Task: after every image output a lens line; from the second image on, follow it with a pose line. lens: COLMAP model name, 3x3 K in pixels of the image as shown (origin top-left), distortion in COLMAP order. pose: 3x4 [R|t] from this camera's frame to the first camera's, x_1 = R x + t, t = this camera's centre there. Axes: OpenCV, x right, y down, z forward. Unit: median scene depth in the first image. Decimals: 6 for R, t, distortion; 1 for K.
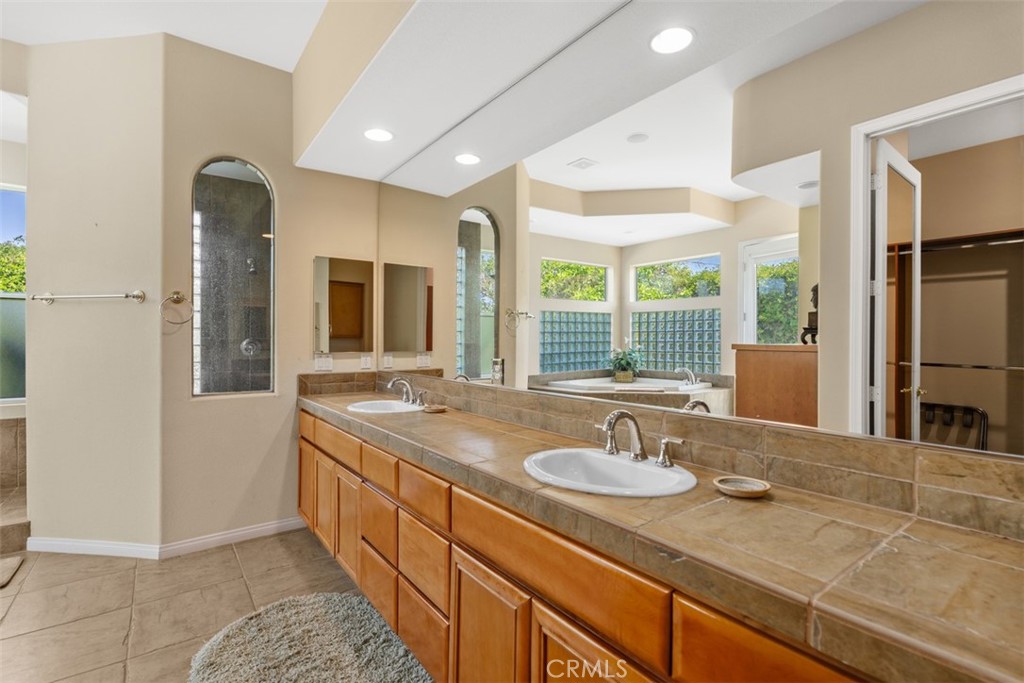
lens RADIAL K [[464.3, 0, 511.0], [0, 464.3, 343.3], [0, 0, 1]] dist [-0.002186, 0.000277]
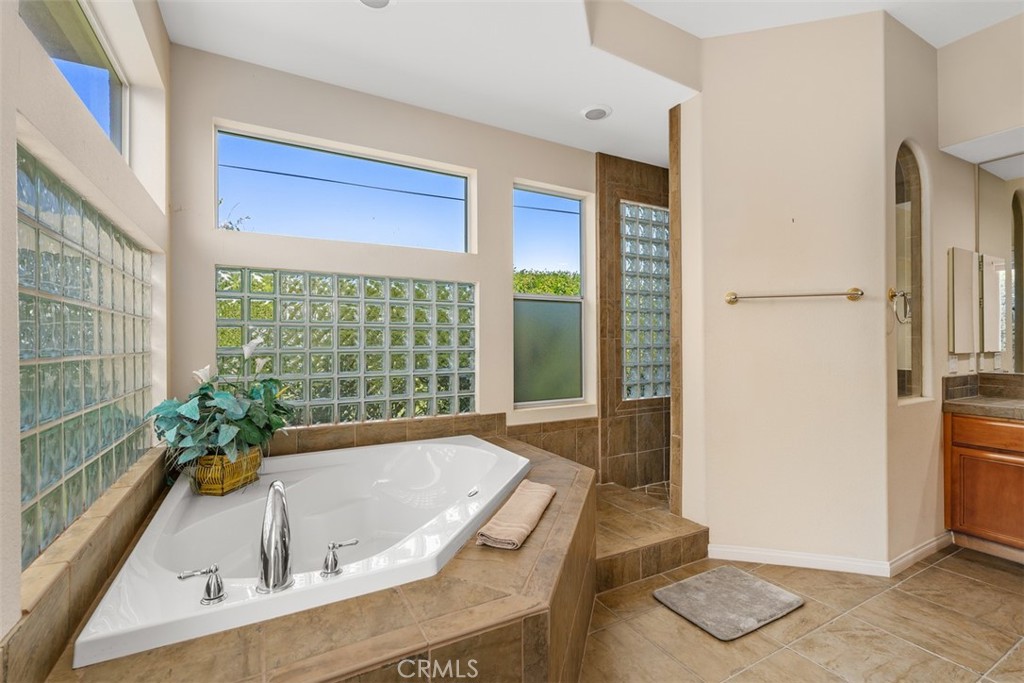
lens RADIAL K [[464.3, 0, 514.8], [0, 464.3, 340.1], [0, 0, 1]] dist [-0.002186, 0.000277]
pose [[0.990607, -0.007288, -0.136545, -1.311228], [0.006919, 0.999971, -0.003173, -0.009092], [0.136564, 0.002199, 0.990629, -0.020273]]
